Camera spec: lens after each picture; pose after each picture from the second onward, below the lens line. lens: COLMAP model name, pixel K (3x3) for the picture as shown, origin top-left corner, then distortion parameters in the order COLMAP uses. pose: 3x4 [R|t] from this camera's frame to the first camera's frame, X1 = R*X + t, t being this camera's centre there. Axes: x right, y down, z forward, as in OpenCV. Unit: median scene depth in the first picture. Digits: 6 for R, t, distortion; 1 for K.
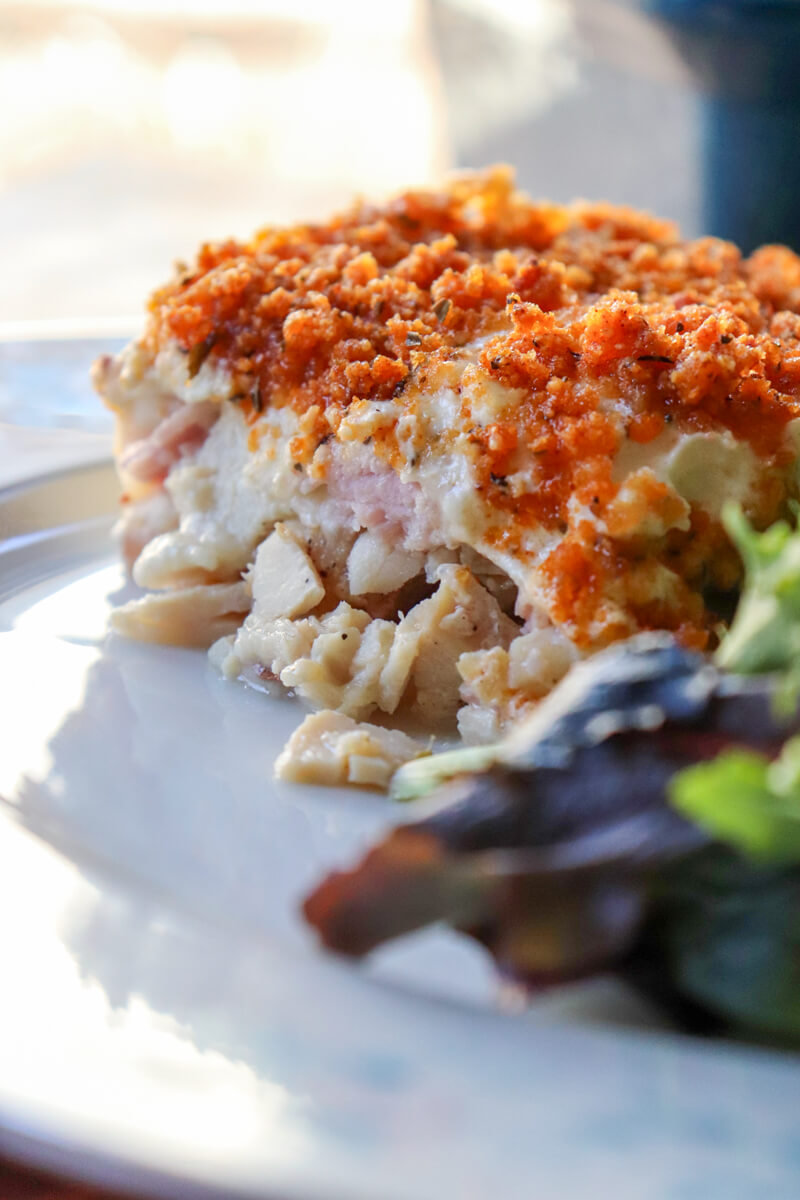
lens RADIAL K [[2672.2, 0, 403.9], [0, 2672.2, 600.2], [0, 0, 1]] dist [0.106594, 0.000000]
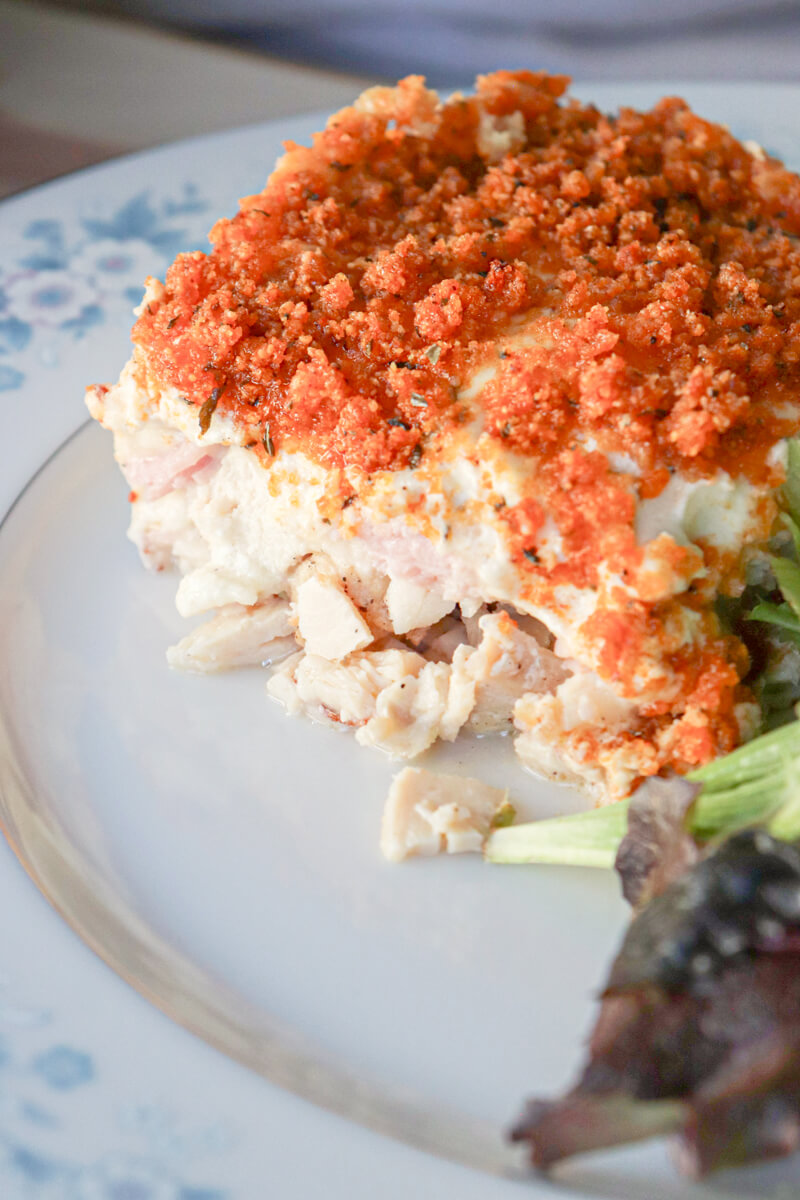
lens RADIAL K [[2672.2, 0, 388.7], [0, 2672.2, 605.5], [0, 0, 1]] dist [0.106594, 0.000000]
pose [[0.981733, -0.170064, 0.085313, -0.119333], [0.133066, 0.934200, 0.331005, -0.394132], [-0.135992, -0.313606, 0.939765, -0.043520]]
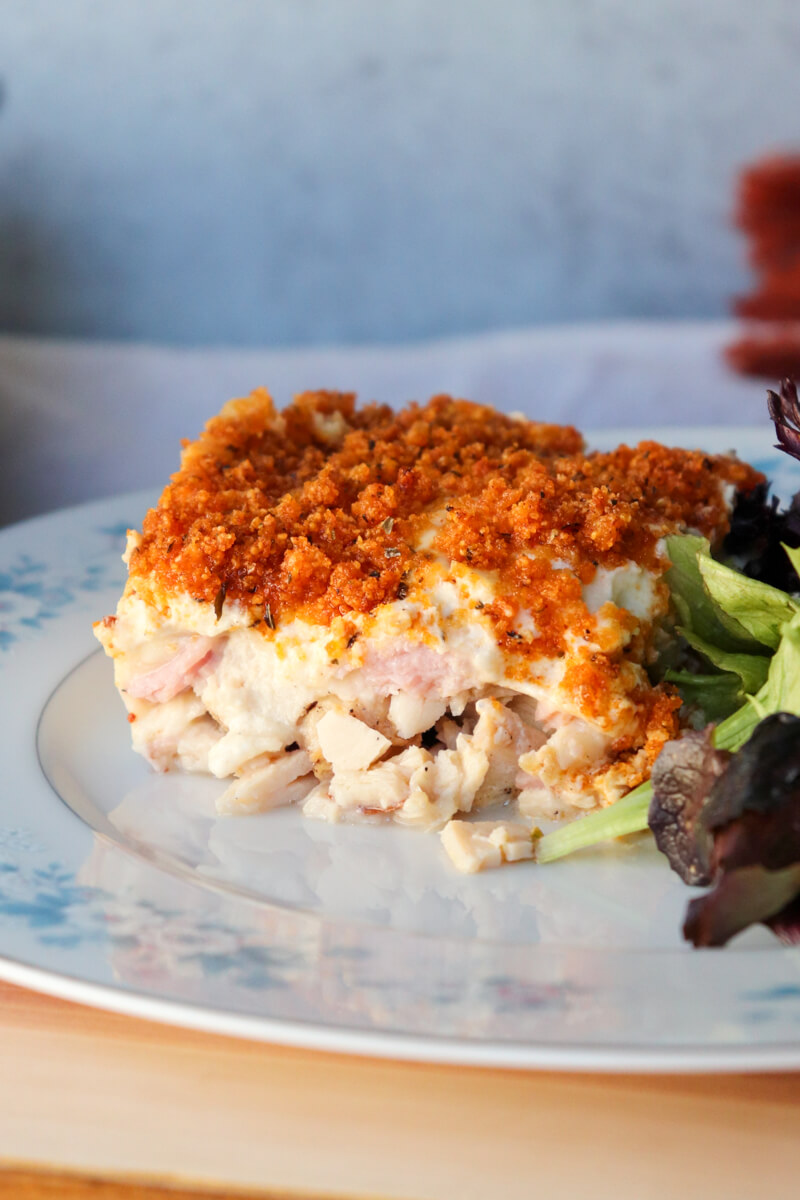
lens RADIAL K [[3676.0, 0, 342.6], [0, 3676.0, 484.8], [0, 0, 1]] dist [0.086067, 0.000000]
pose [[0.873800, -0.255135, 0.413981, -0.842315], [0.256370, 0.965088, 0.053653, -0.251605], [-0.413217, 0.059250, 0.908703, -0.778873]]
